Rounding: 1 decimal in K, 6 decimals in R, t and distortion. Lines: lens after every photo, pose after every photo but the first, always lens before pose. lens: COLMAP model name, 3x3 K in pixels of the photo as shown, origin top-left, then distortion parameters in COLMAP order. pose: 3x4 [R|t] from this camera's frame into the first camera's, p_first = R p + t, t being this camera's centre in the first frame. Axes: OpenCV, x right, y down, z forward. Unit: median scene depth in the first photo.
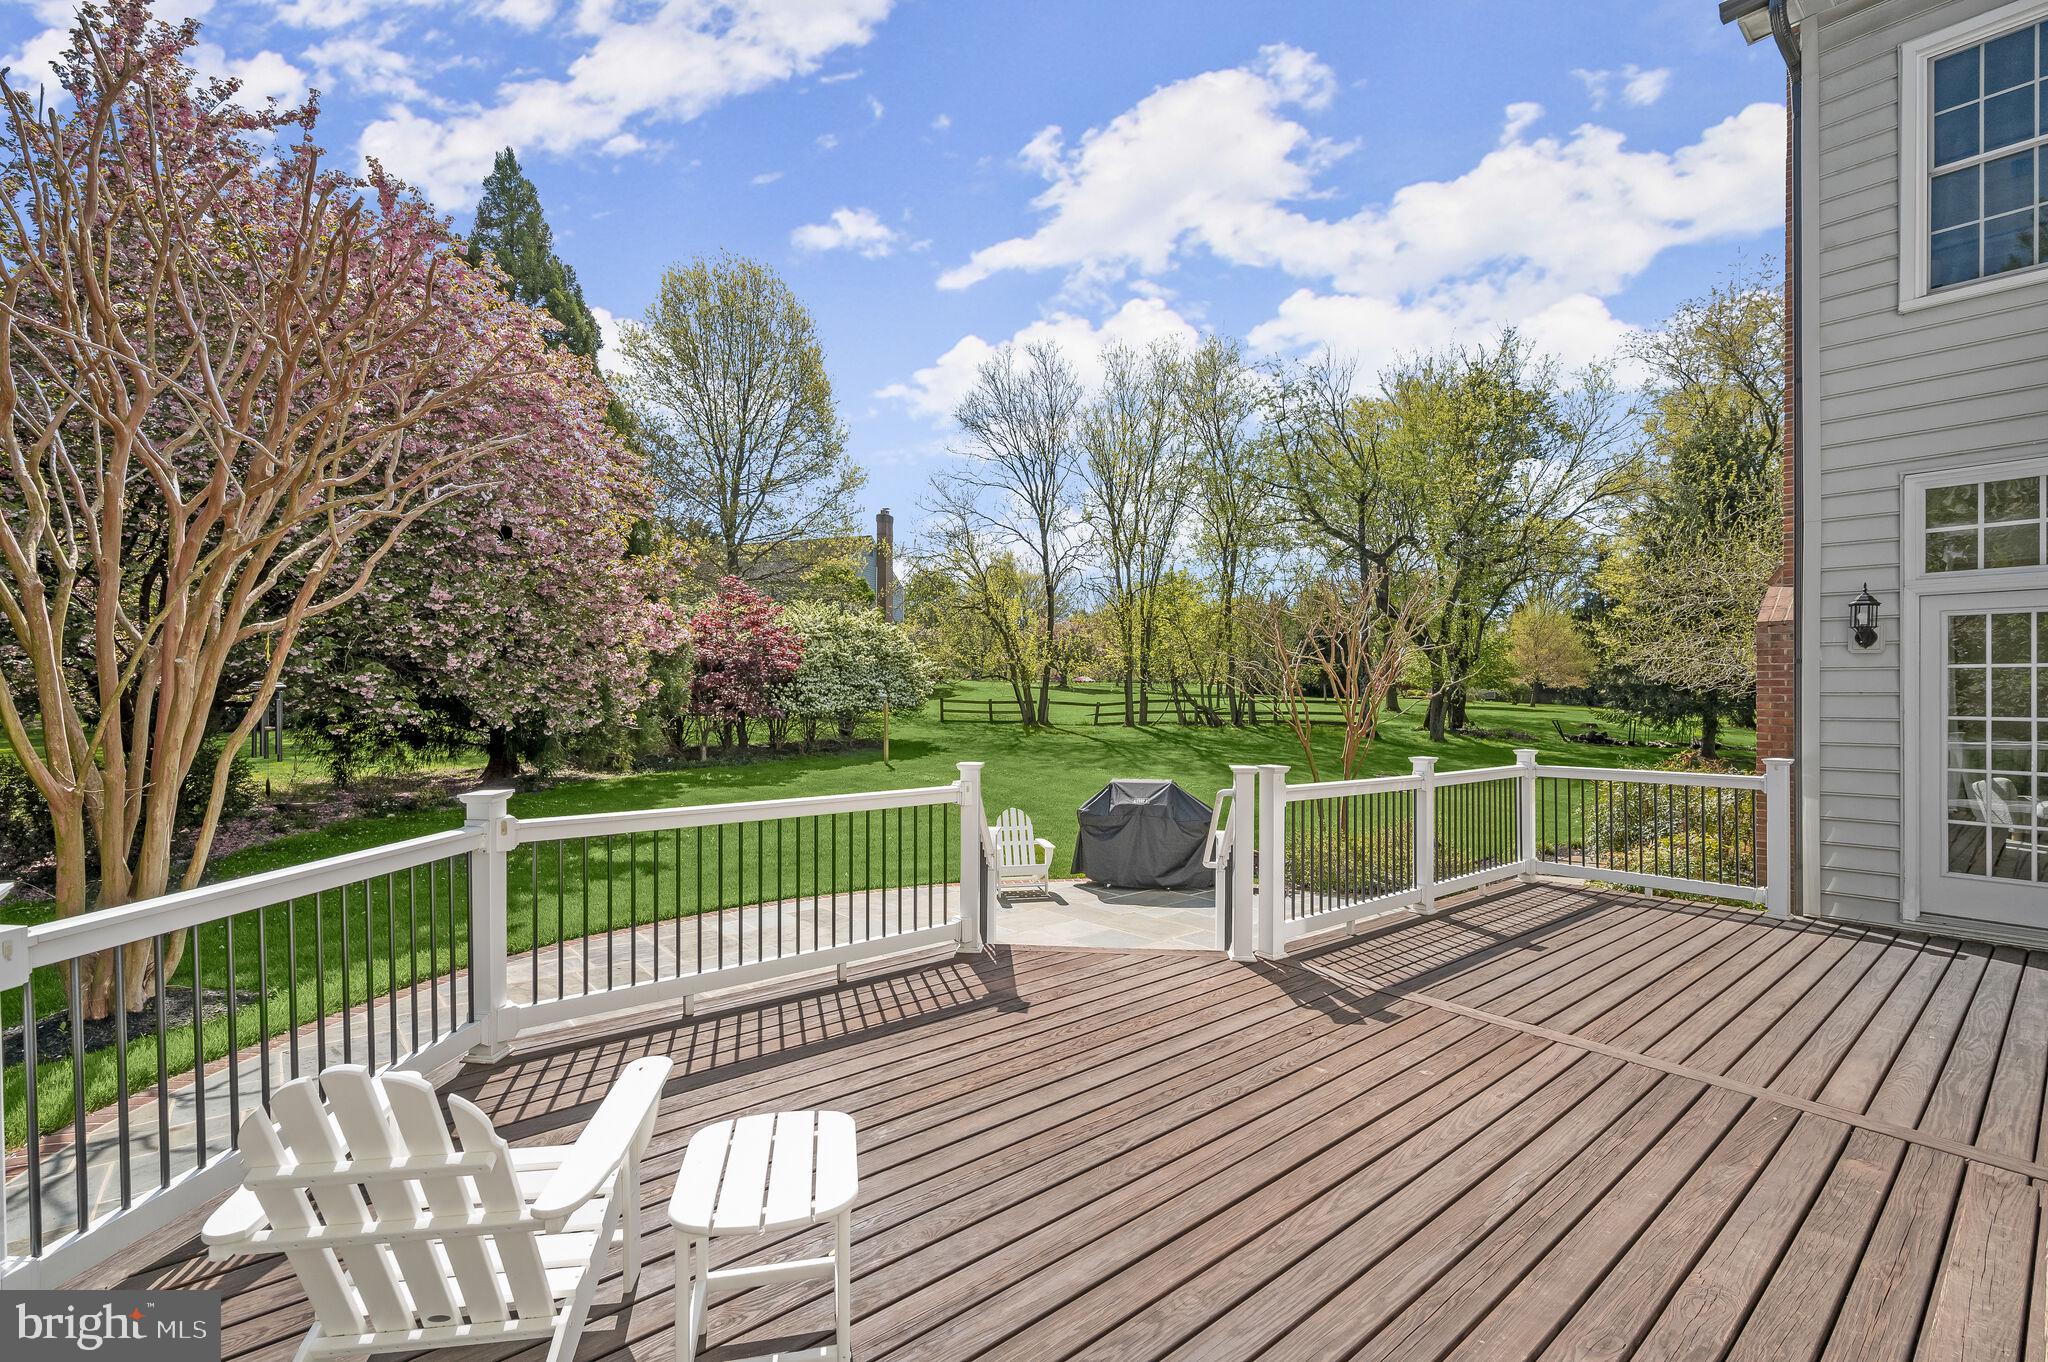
lens RADIAL K [[935.9, 0, 1024.0], [0, 935.9, 681.0], [0, 0, 1]] dist [-0.017936, -0.000161]
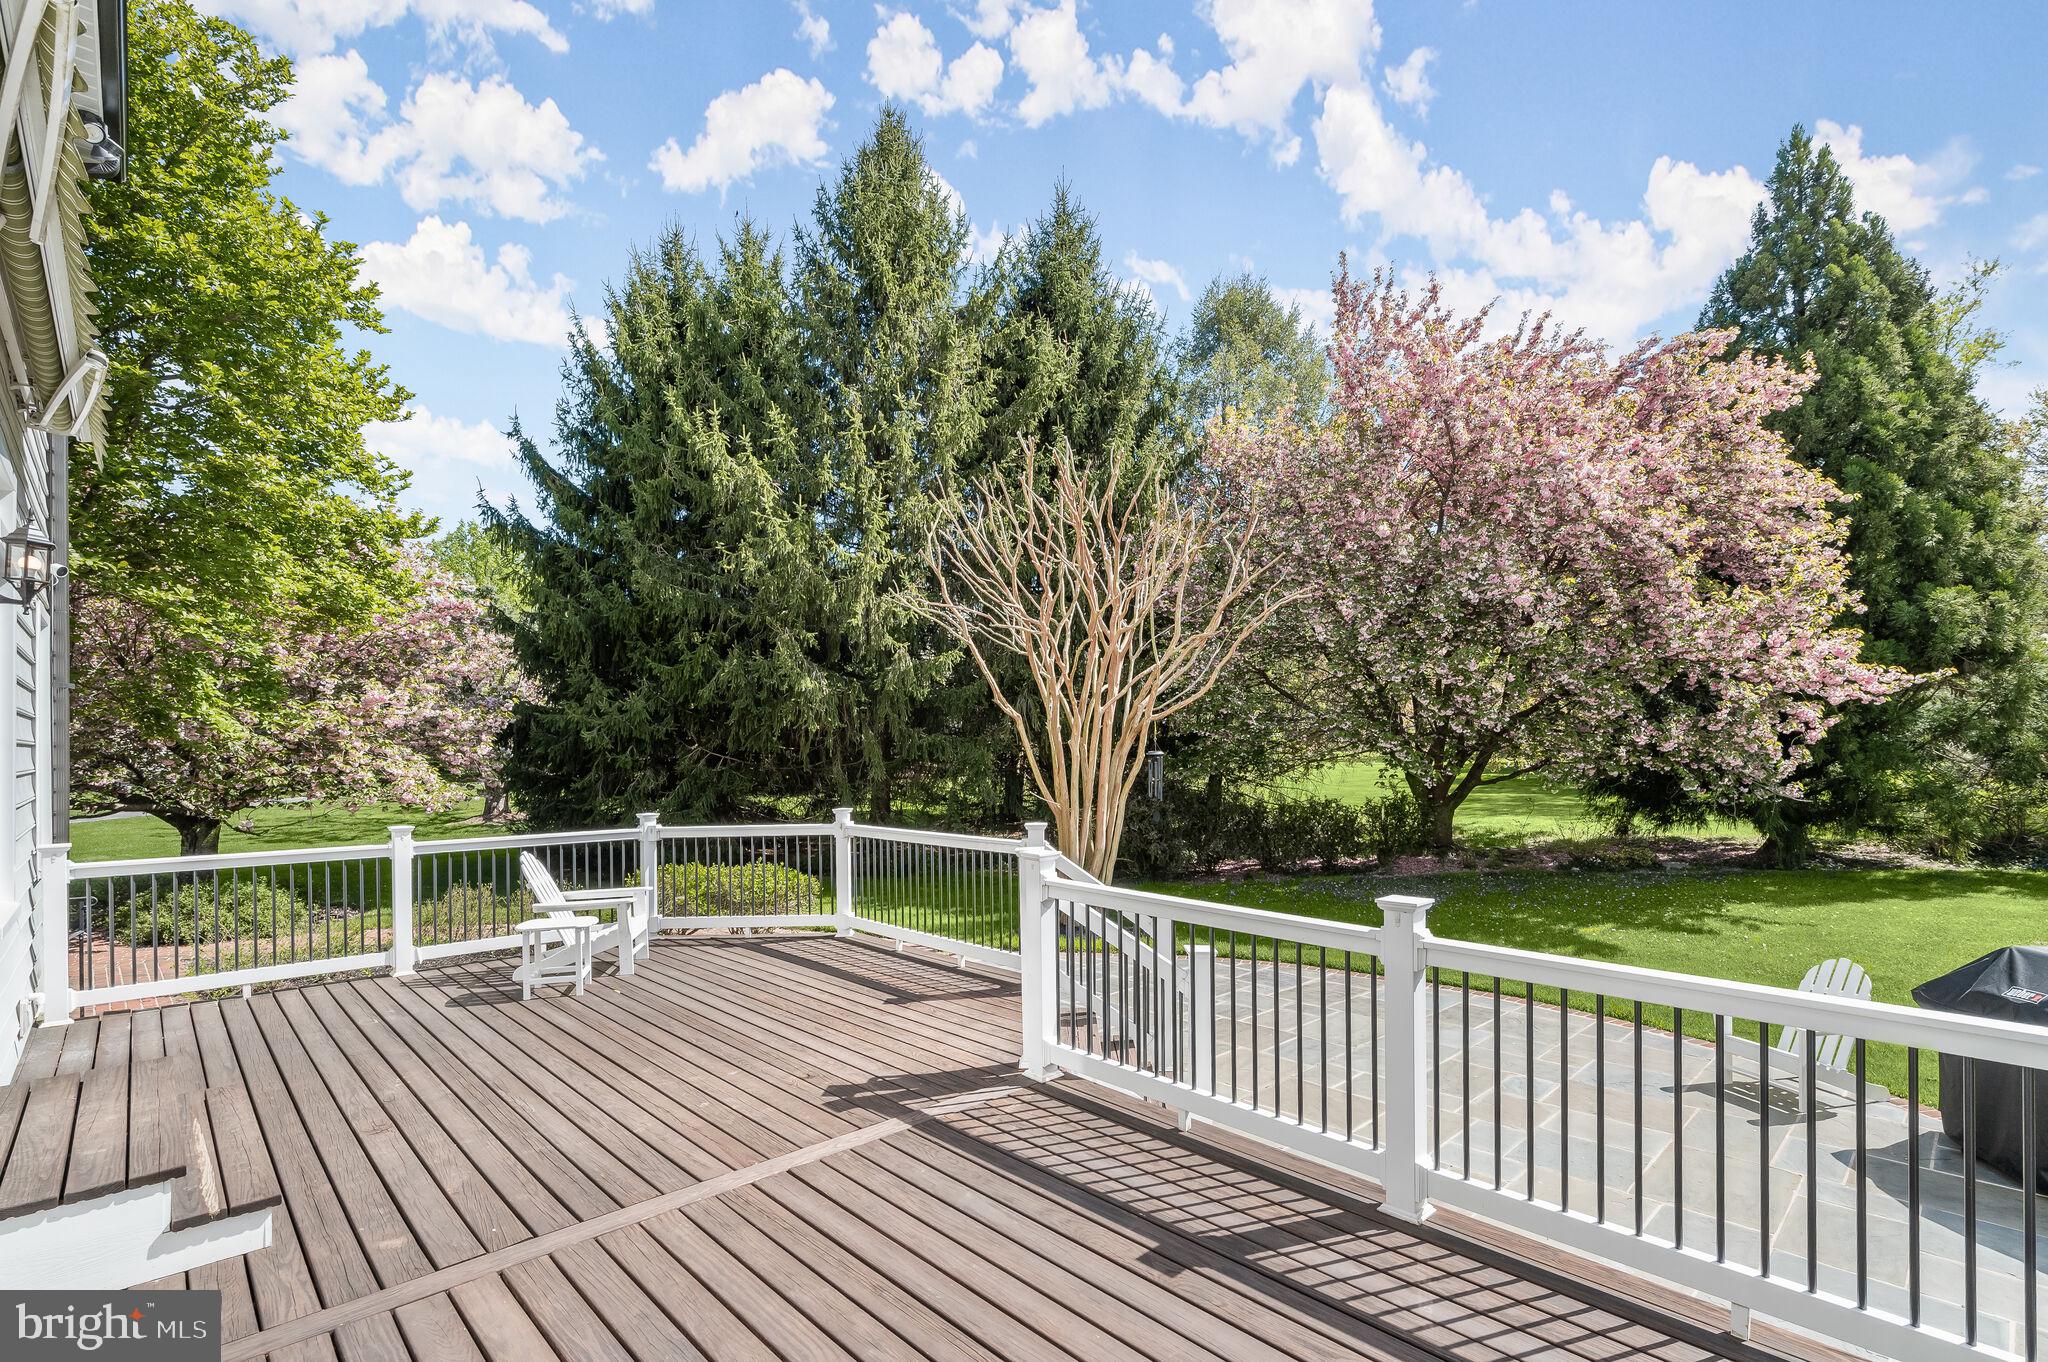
lens RADIAL K [[935.9, 0, 1024.0], [0, 935.9, 681.0], [0, 0, 1]] dist [-0.017936, -0.000161]
pose [[0.058816, -0.072626, -0.995624, 1.187839], [0.016882, 0.997280, -0.071749, -0.007260], [0.998126, -0.012588, 0.059882, 0.967592]]
